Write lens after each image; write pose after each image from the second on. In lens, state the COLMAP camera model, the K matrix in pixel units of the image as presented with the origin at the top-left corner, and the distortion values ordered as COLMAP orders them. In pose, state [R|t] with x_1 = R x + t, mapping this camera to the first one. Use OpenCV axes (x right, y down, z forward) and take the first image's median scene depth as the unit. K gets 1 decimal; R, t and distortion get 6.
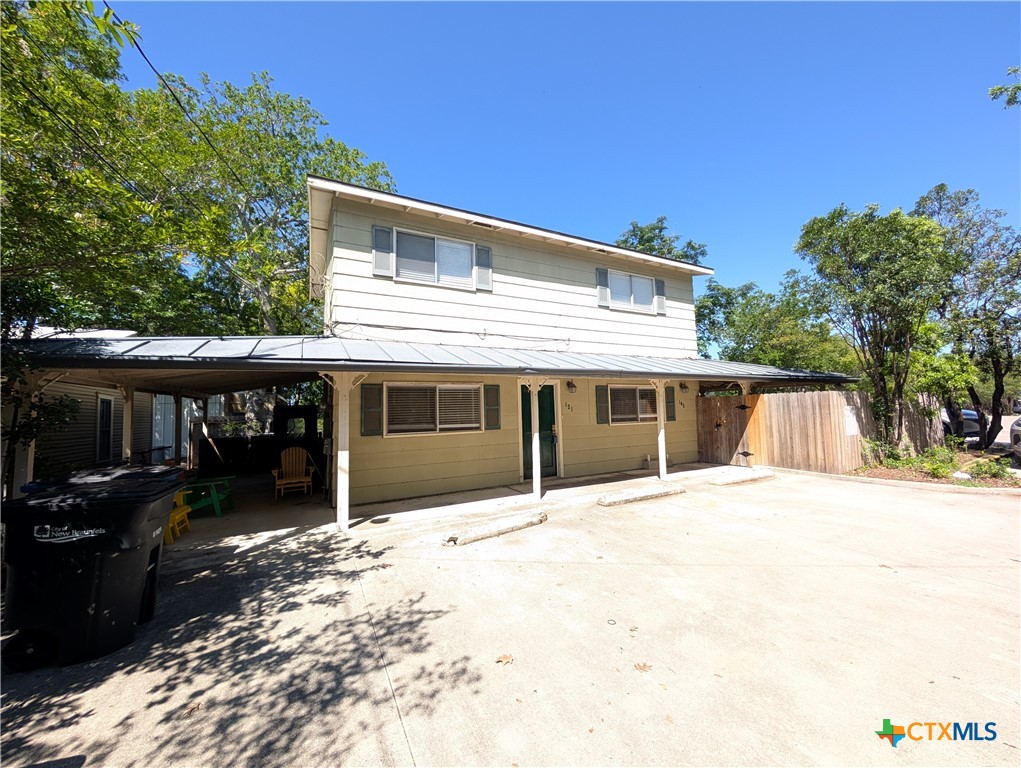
lens RADIAL K [[384.4, 0, 513.0], [0, 384.4, 386.8], [0, 0, 1]] dist [0.000901, 0.000276]
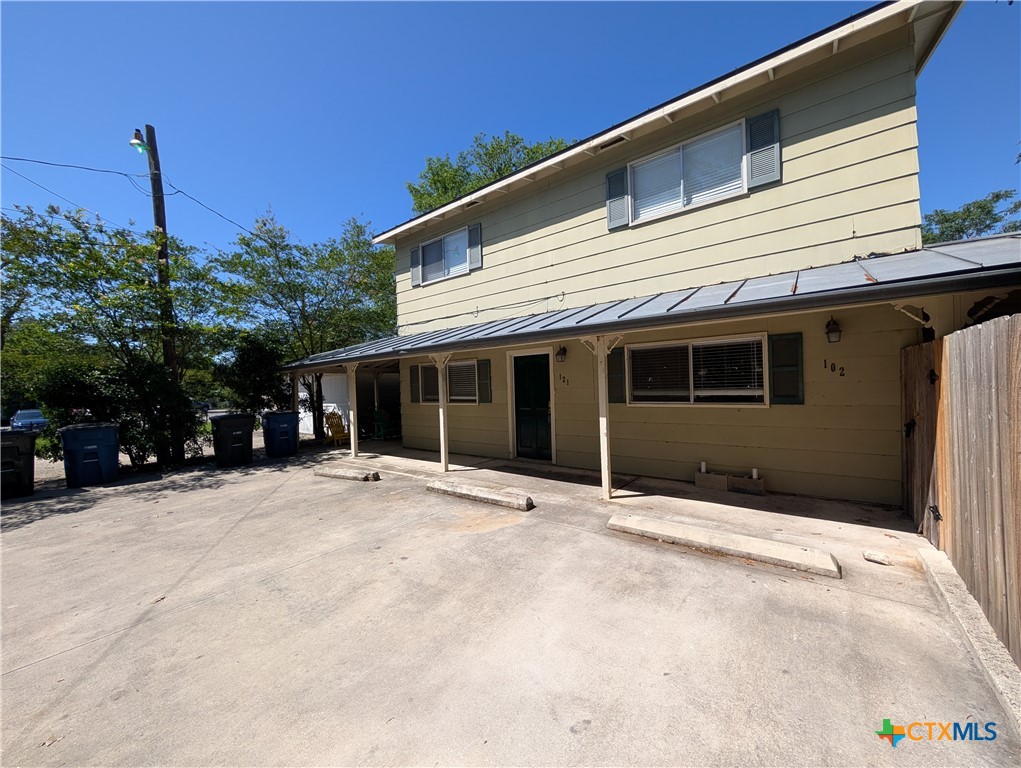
lens RADIAL K [[384.4, 0, 513.0], [0, 384.4, 386.8], [0, 0, 1]] dist [0.000901, 0.000276]
pose [[0.414334, 0.015744, -0.909989, 0.941396], [0.078472, 0.995509, 0.052953, 0.019238], [0.906736, -0.093349, 0.411238, 0.652417]]
